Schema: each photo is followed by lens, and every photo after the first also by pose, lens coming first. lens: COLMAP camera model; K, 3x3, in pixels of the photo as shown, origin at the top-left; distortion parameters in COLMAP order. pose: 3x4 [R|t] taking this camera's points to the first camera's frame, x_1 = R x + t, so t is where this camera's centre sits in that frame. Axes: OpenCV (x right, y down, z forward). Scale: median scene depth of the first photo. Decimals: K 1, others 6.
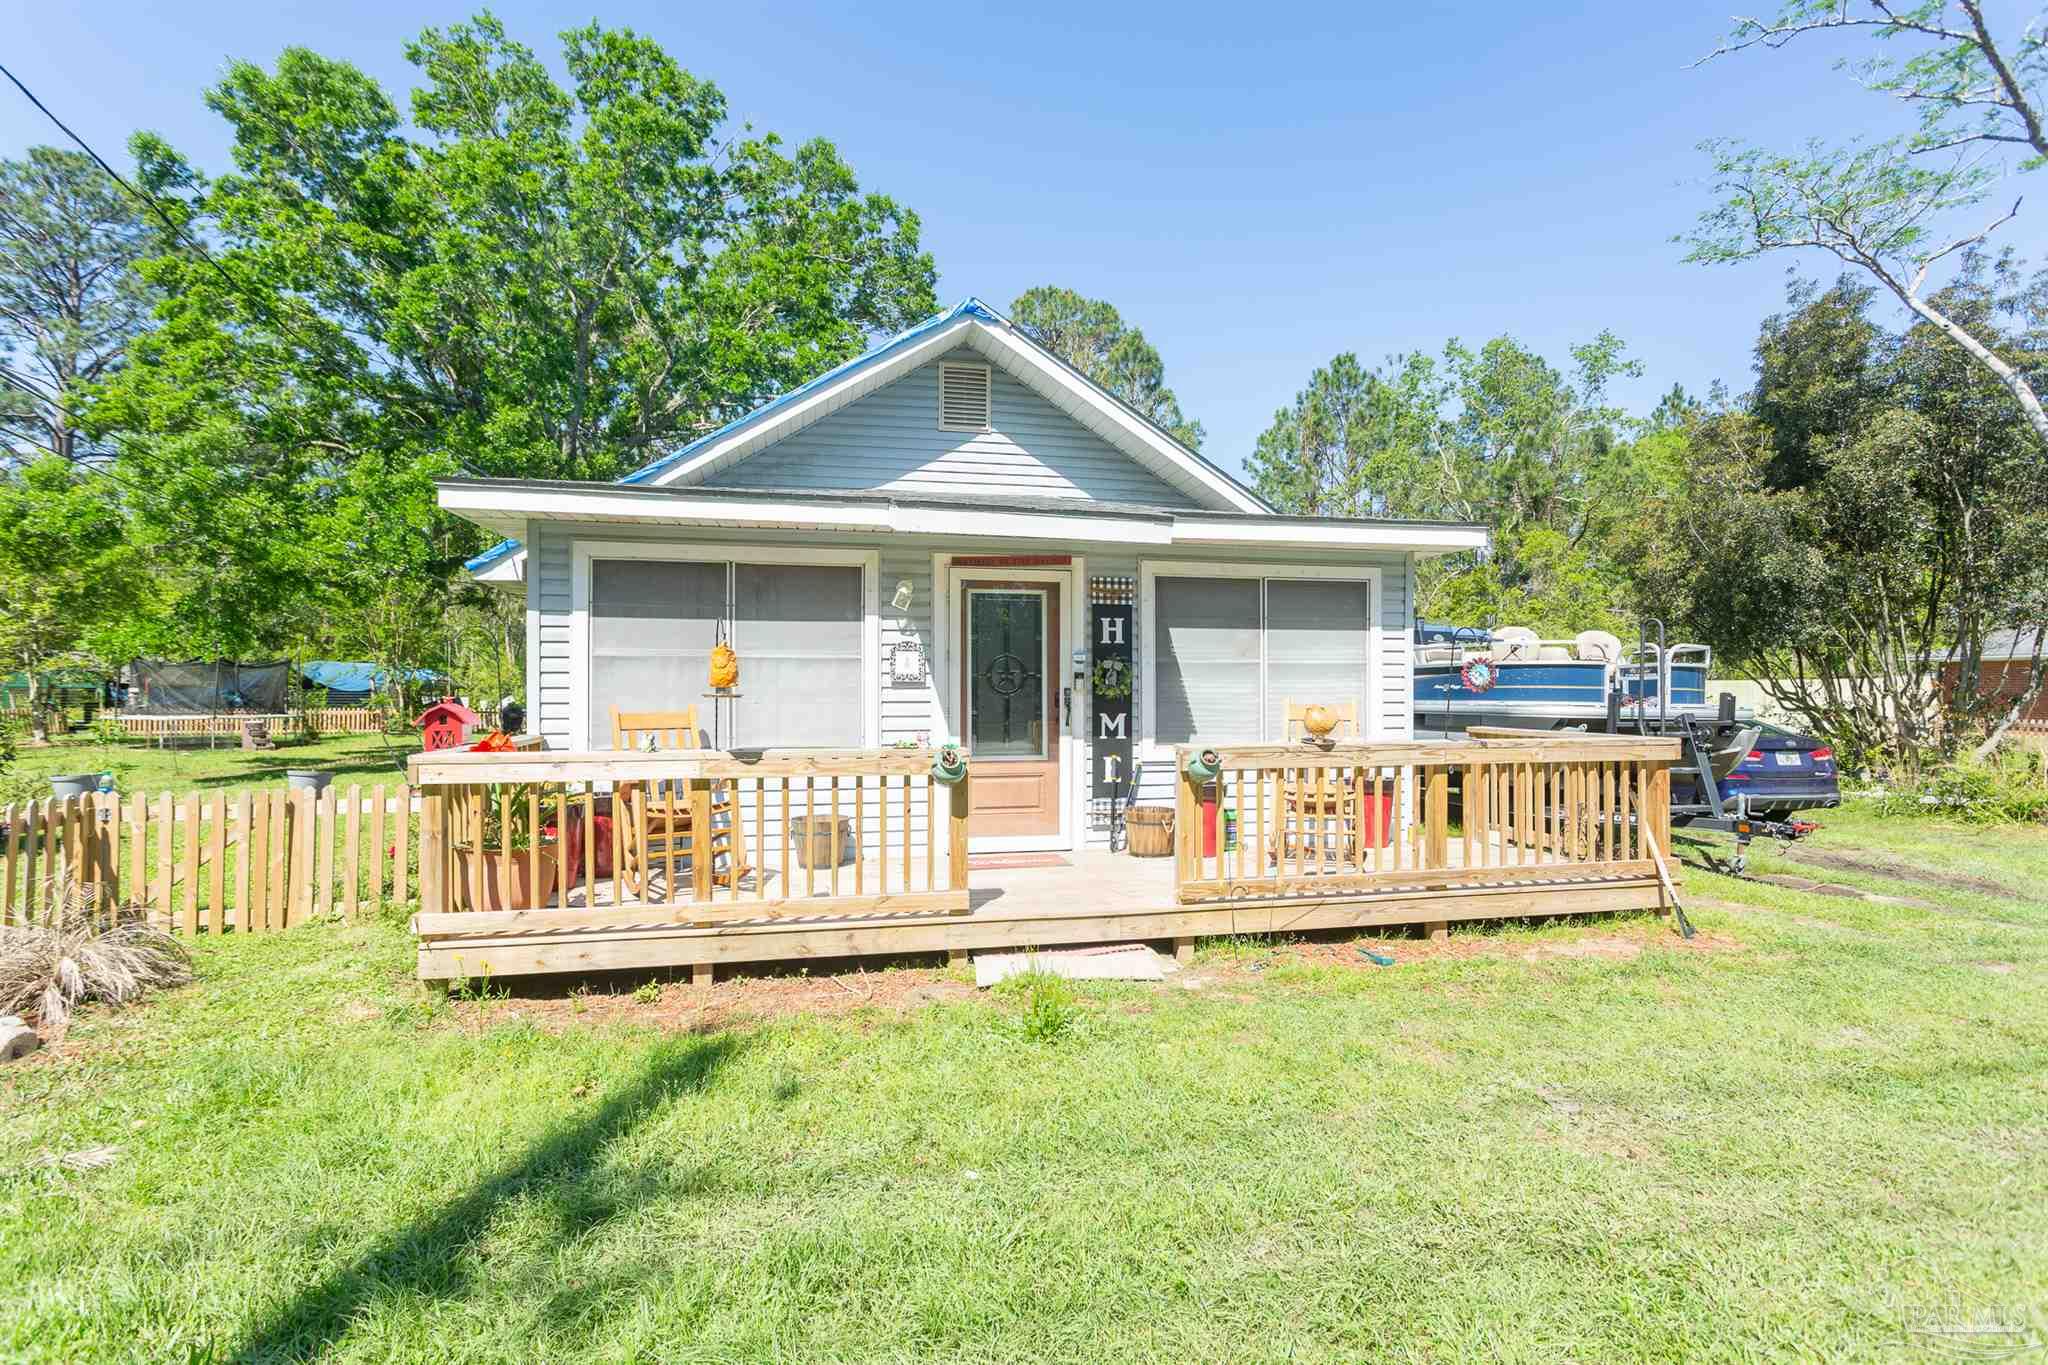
lens RADIAL K [[981.8, 0, 1024.8], [0, 981.8, 696.9], [0, 0, 1]] dist [0.001395, 0.001130]
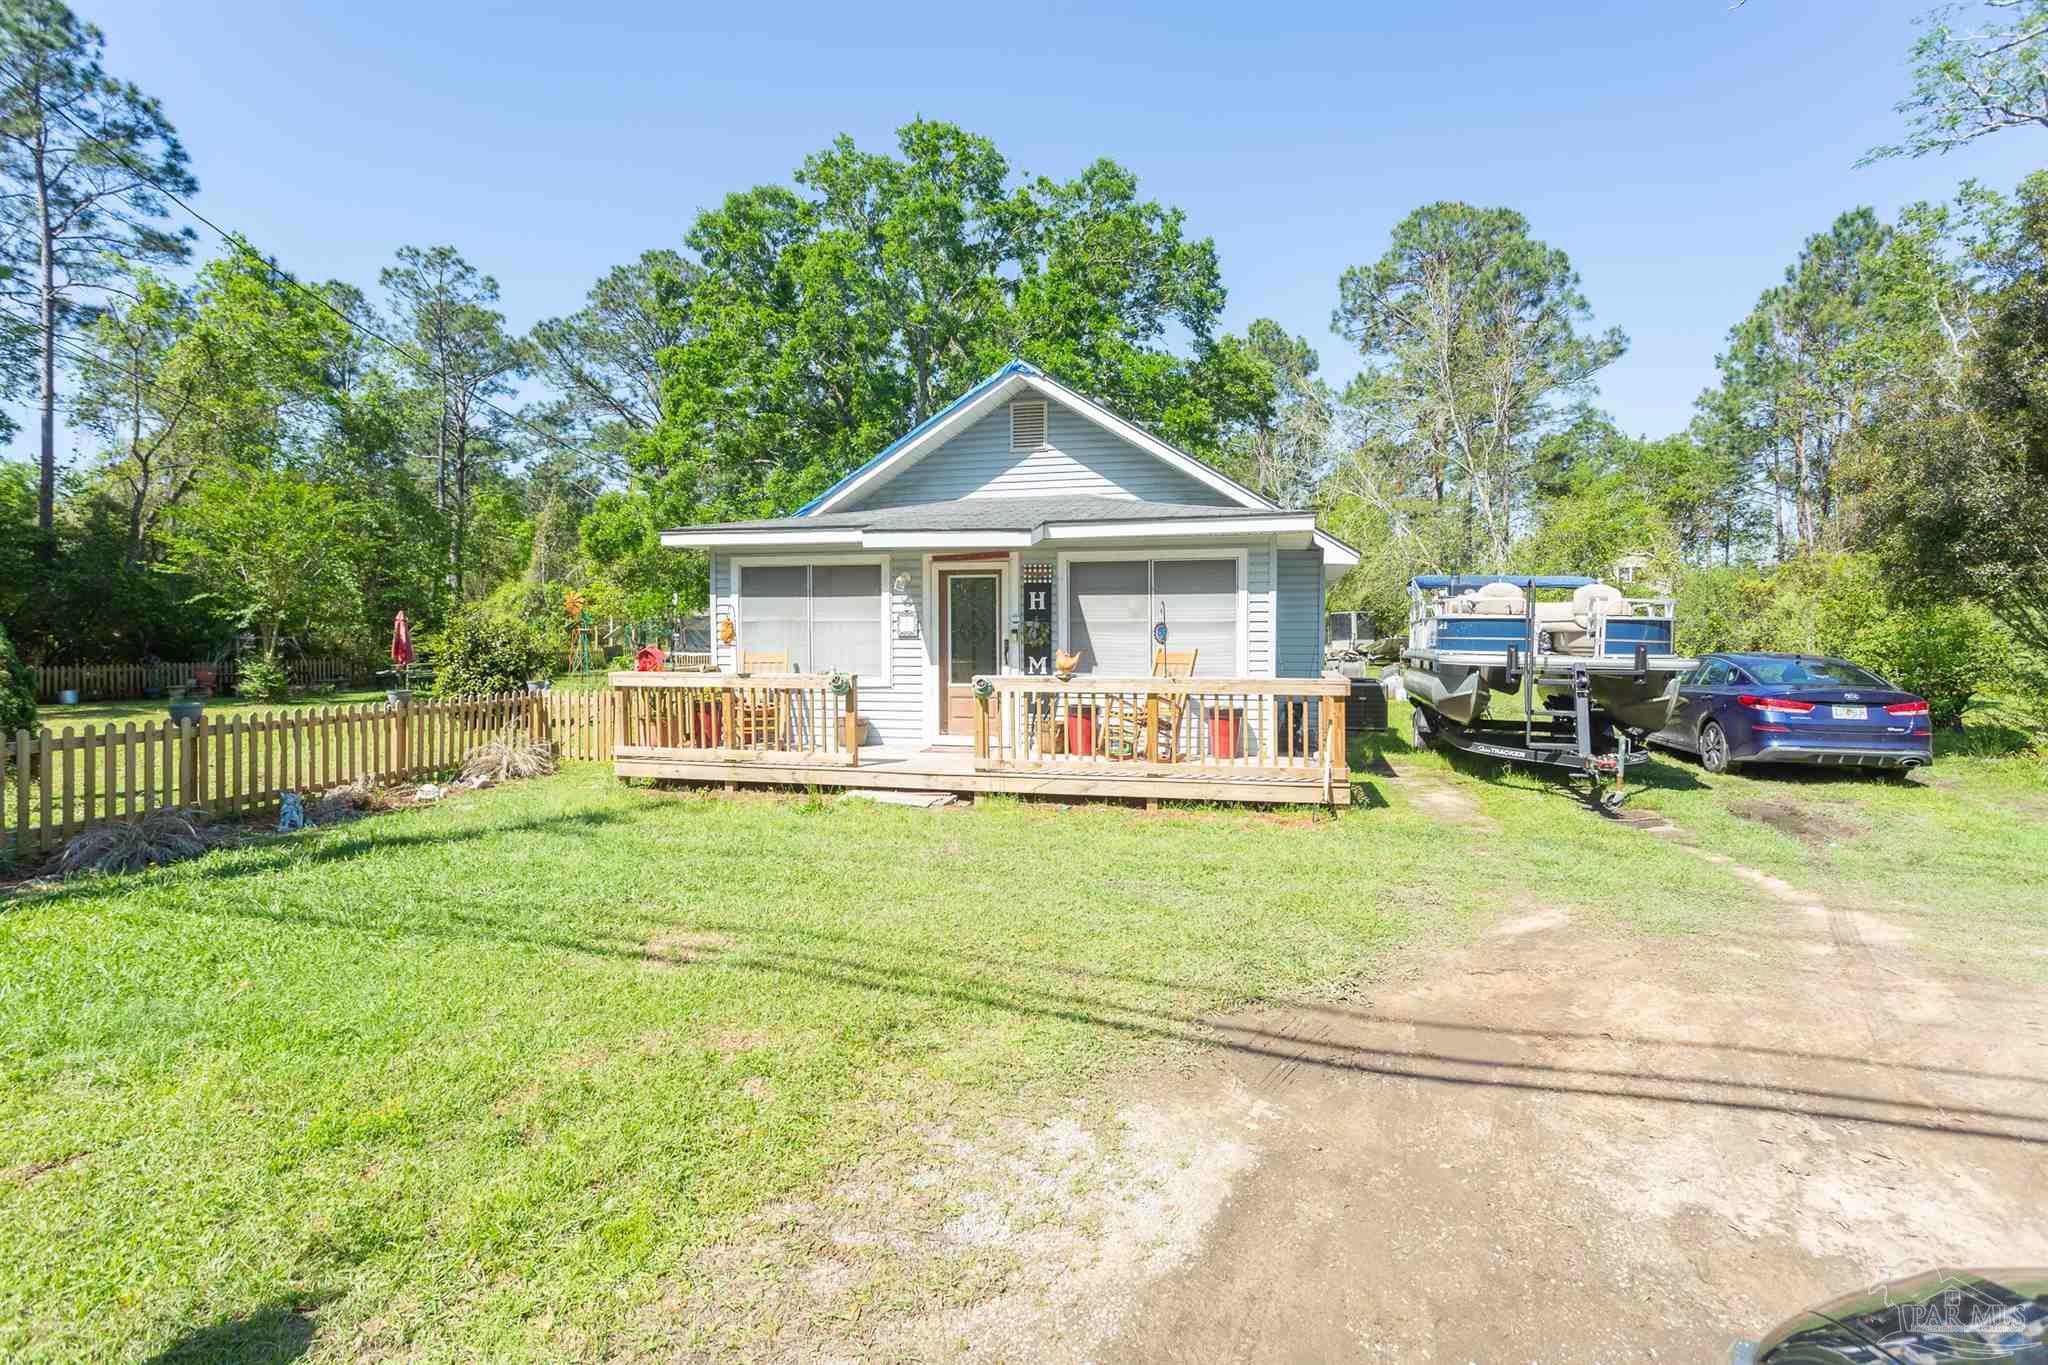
lens RADIAL K [[1013.3, 0, 1024.0], [0, 1013.3, 682.5], [0, 0, 1]] dist [-0.001405, 0.000686]
pose [[0.890940, 0.022450, -0.453566, 0.763159], [-0.002268, 0.998985, 0.044991, -0.013270], [0.454115, -0.039056, 0.890087, -0.366869]]
